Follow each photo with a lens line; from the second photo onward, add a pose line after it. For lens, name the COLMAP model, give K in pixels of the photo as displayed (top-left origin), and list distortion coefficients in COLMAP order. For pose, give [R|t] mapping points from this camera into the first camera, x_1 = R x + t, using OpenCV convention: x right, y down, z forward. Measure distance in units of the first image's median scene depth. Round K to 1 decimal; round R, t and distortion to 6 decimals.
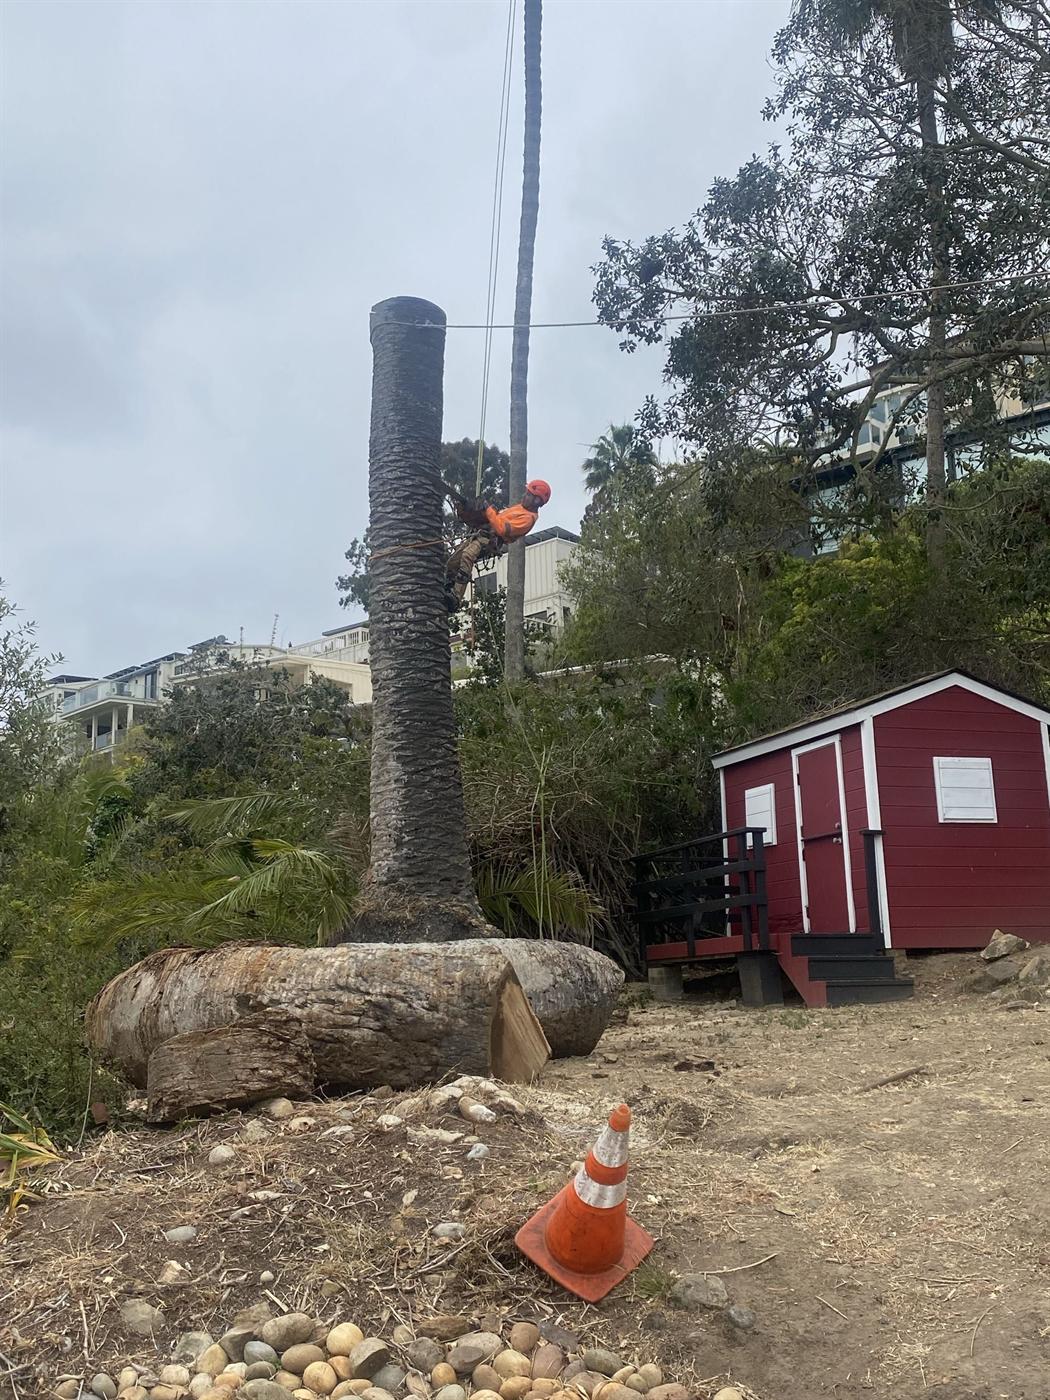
lens RADIAL K [[1406.4, 0, 525.0], [0, 1406.4, 700.0], [0, 0, 1]] dist [0.130903, -0.431872]
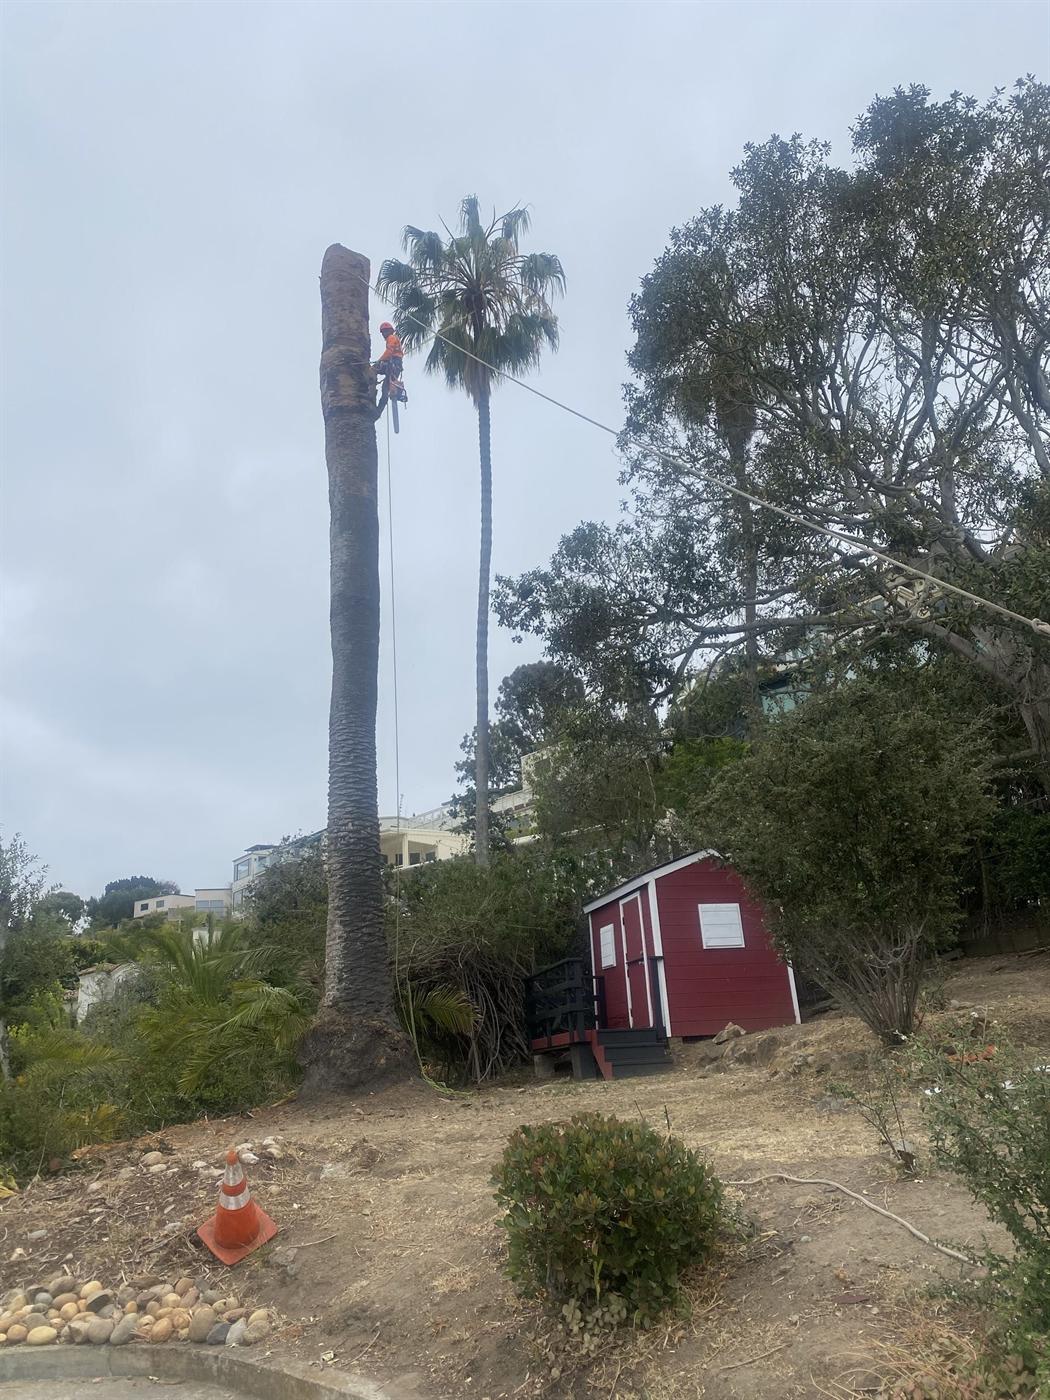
lens RADIAL K [[1007.8, 0, 525.0], [0, 1007.8, 700.0], [0, 0, 1]] dist [0.046196, -0.066749]
pose [[0.997769, -0.052285, -0.041518, 0.166182], [0.045622, 0.987966, -0.147791, -0.025583], [0.048746, 0.145567, 0.988147, -0.118049]]
